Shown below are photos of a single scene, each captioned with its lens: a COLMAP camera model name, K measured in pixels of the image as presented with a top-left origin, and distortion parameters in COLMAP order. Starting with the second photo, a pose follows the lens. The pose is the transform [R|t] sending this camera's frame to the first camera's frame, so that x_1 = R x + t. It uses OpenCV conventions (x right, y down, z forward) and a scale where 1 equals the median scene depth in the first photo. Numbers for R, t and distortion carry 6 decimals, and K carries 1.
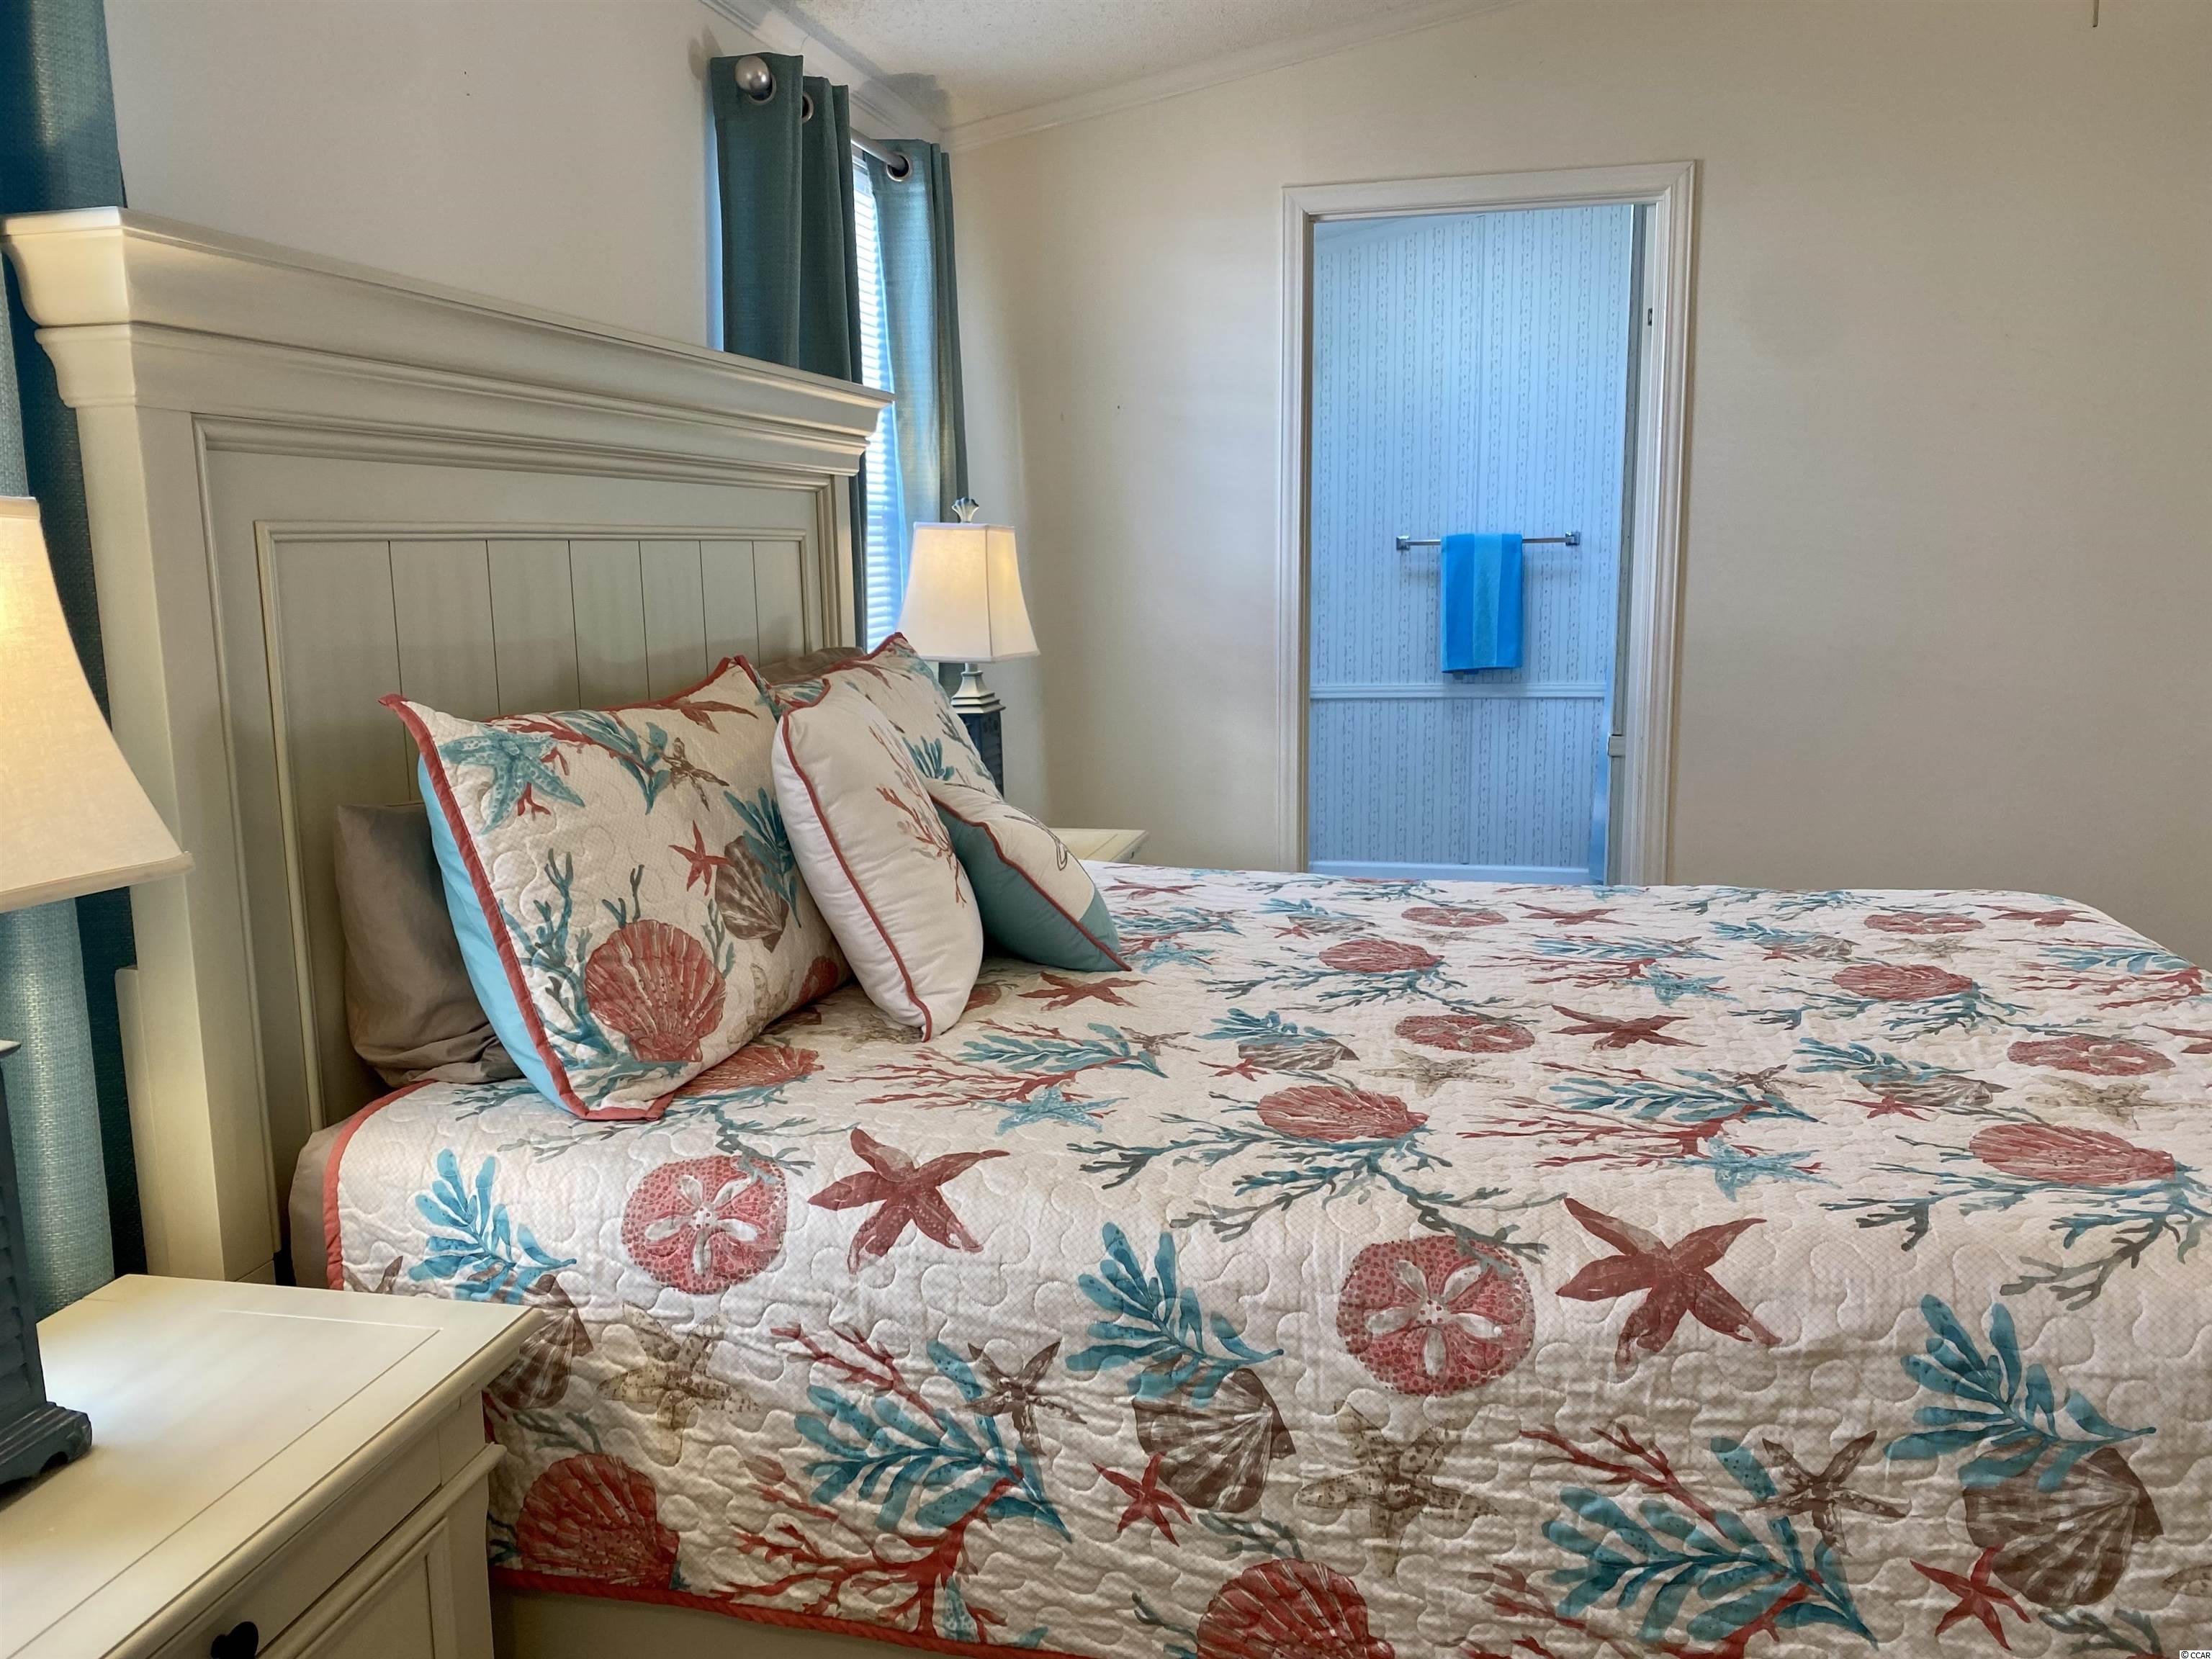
lens RADIAL K [[1633.4, 0, 1106.0], [0, 1633.4, 829.5], [0, 0, 1]] dist [0.059630, 0.000164]
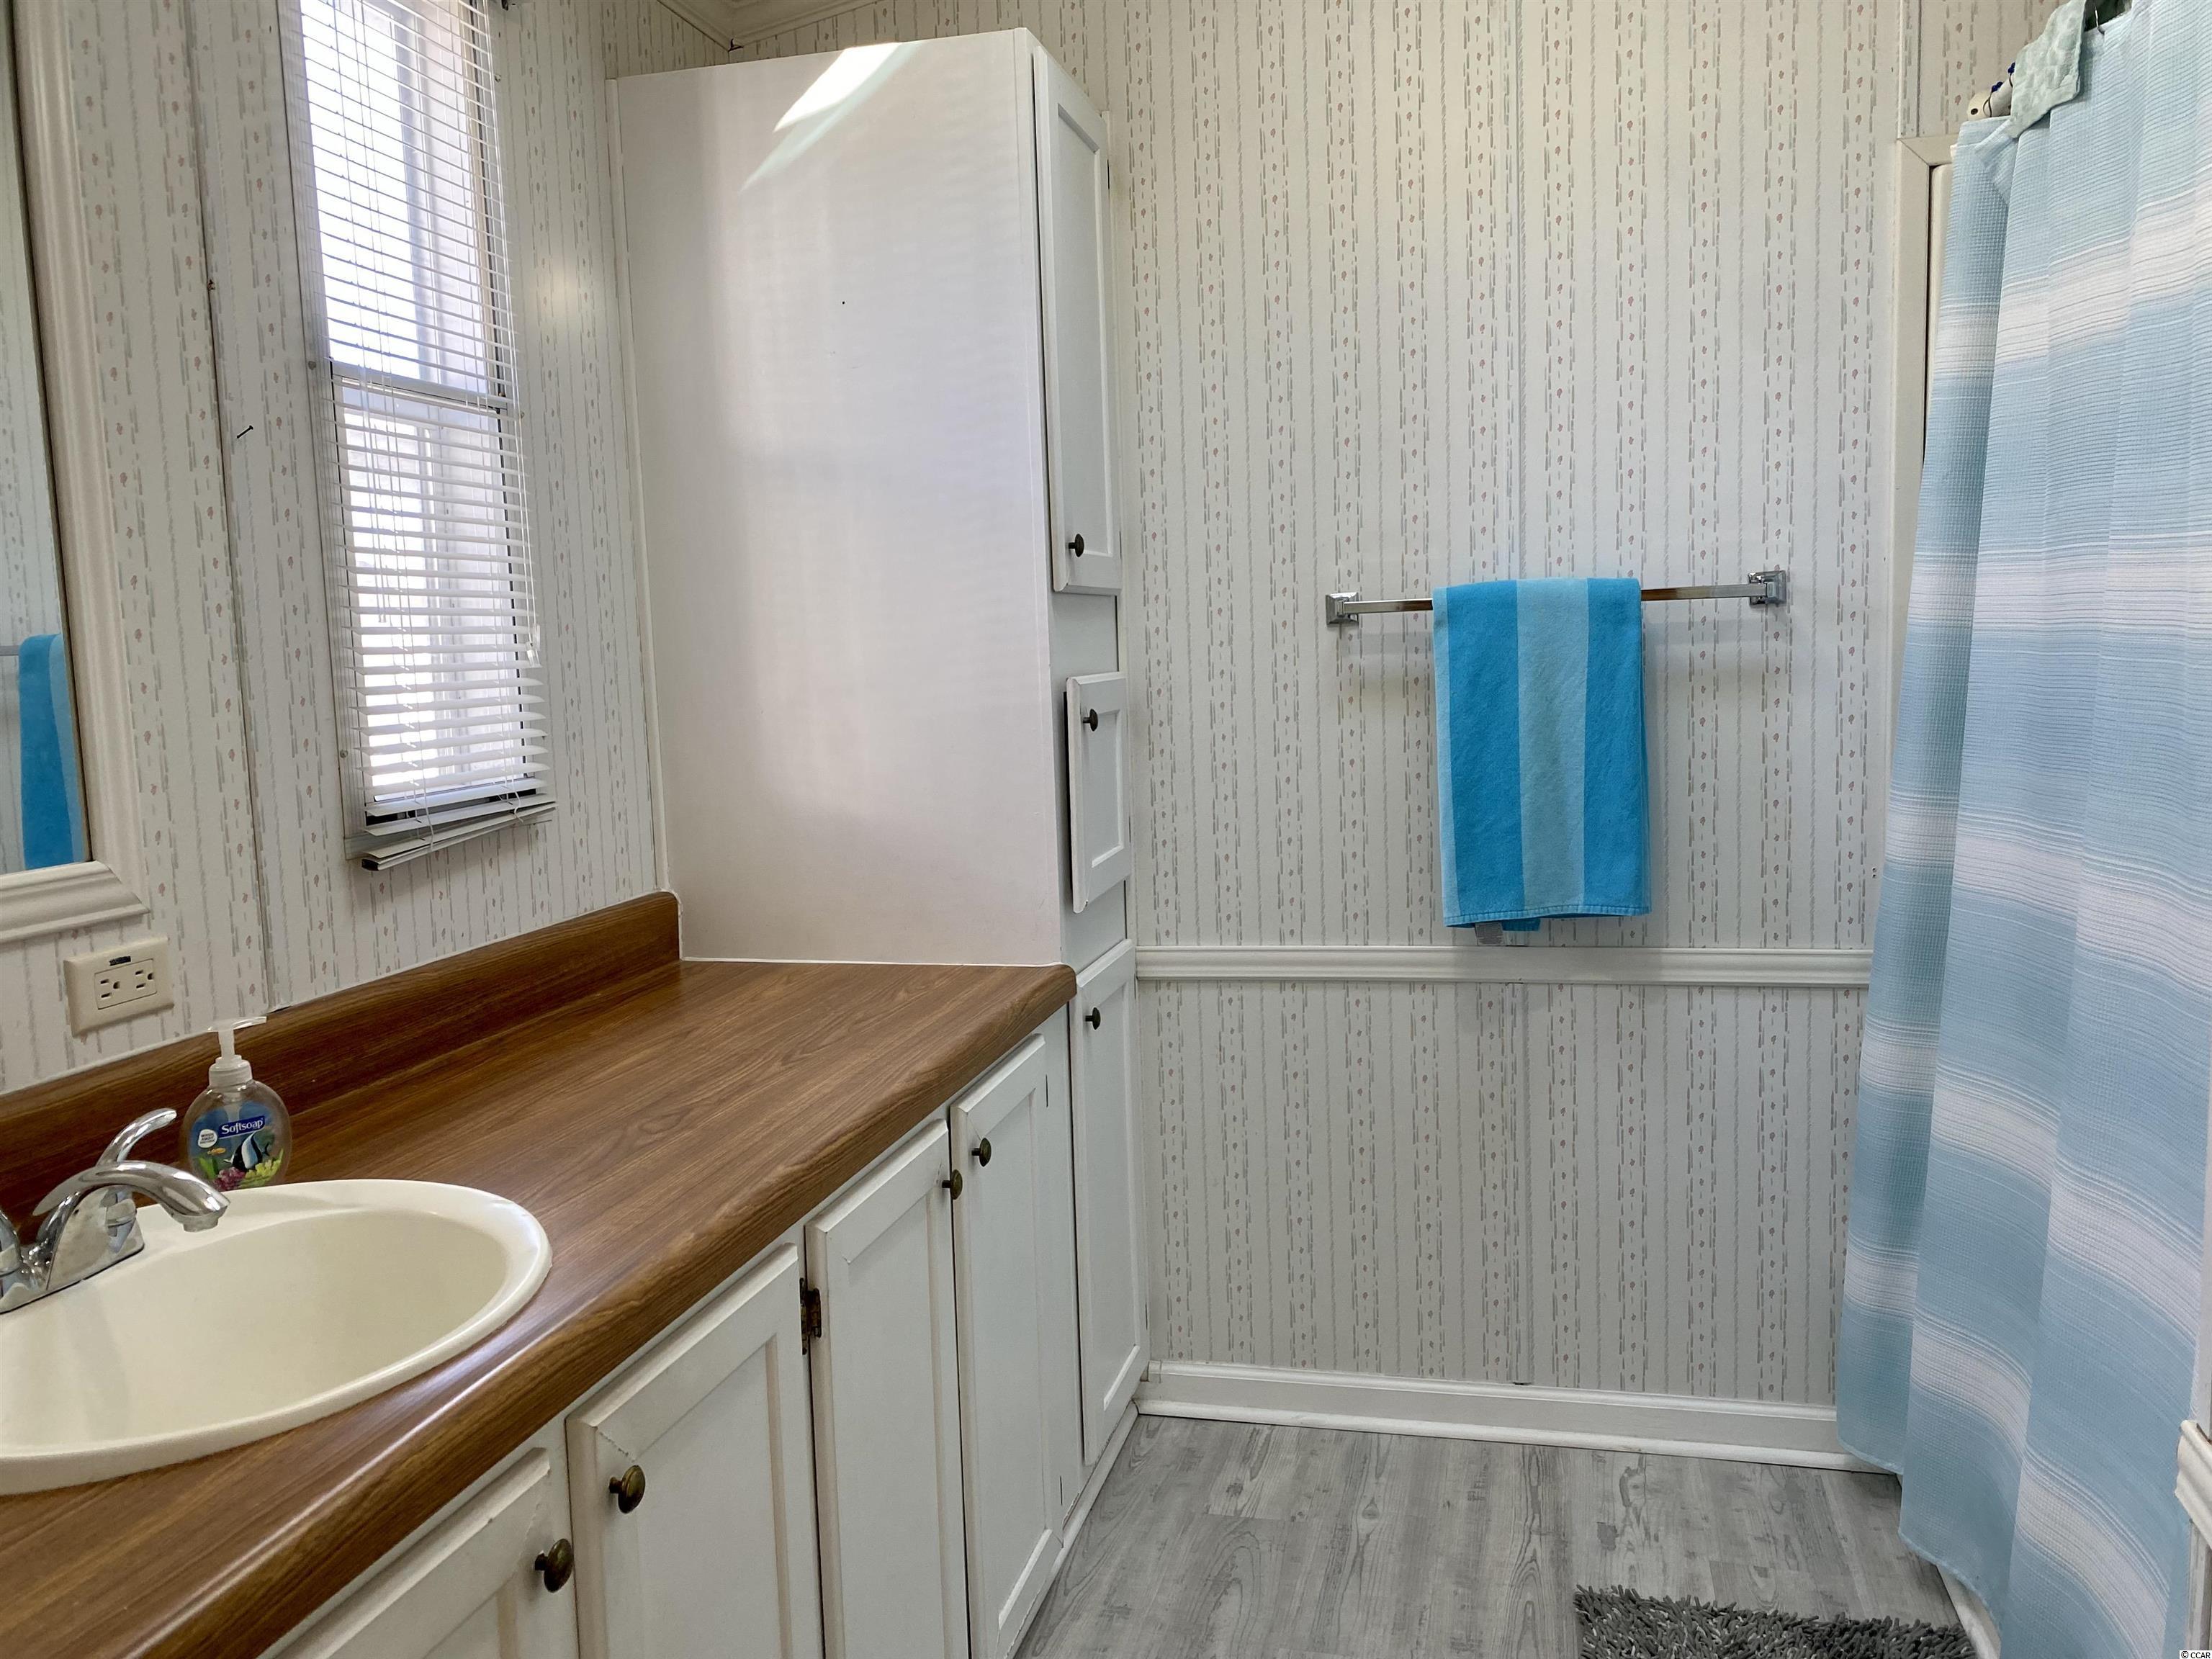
lens RADIAL K [[1665.7, 0, 1106.0], [0, 1665.7, 829.5], [0, 0, 1]] dist [0.050721, -0.067702]
pose [[0.999376, -0.022069, -0.027570, 0.133213], [0.021015, 0.999059, -0.037953, -0.105675], [0.028381, 0.037350, 0.998899, 0.587399]]
